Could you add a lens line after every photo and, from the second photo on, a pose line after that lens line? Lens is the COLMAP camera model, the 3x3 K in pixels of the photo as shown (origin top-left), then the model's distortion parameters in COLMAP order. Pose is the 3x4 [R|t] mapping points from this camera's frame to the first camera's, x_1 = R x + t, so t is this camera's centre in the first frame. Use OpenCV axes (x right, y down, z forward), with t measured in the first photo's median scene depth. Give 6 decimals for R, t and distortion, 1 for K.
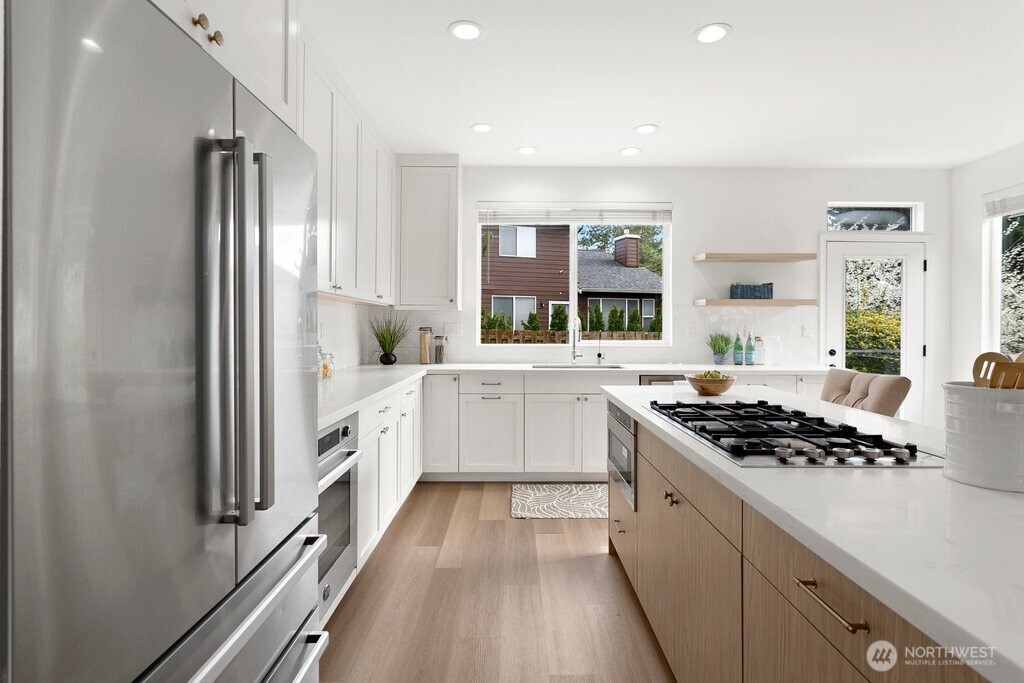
lens RADIAL K [[481.2, 0, 509.6], [0, 481.2, 335.0], [0, 0, 1]] dist [0.004232, 0.000142]
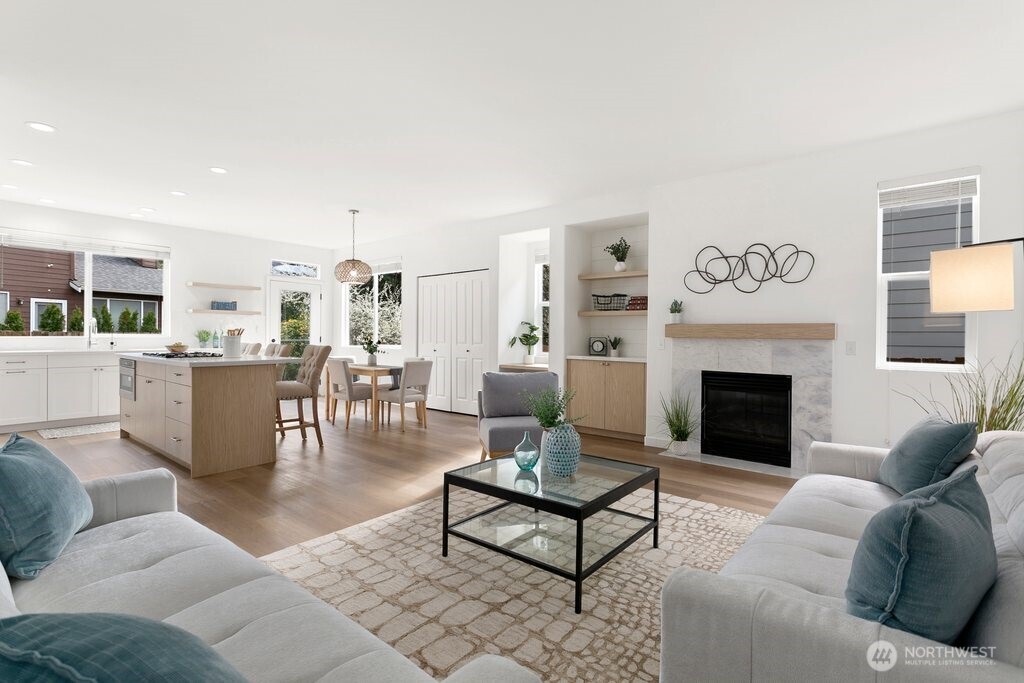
lens RADIAL K [[481.2, 0, 516.9], [0, 481.2, 335.3], [0, 0, 1]] dist [0.004232, 0.000142]
pose [[0.626946, 0.000720, 0.779063, -0.188411], [0.007445, 0.999948, -0.006915, 0.035936], [-0.779028, 0.010136, 0.626908, -0.899836]]
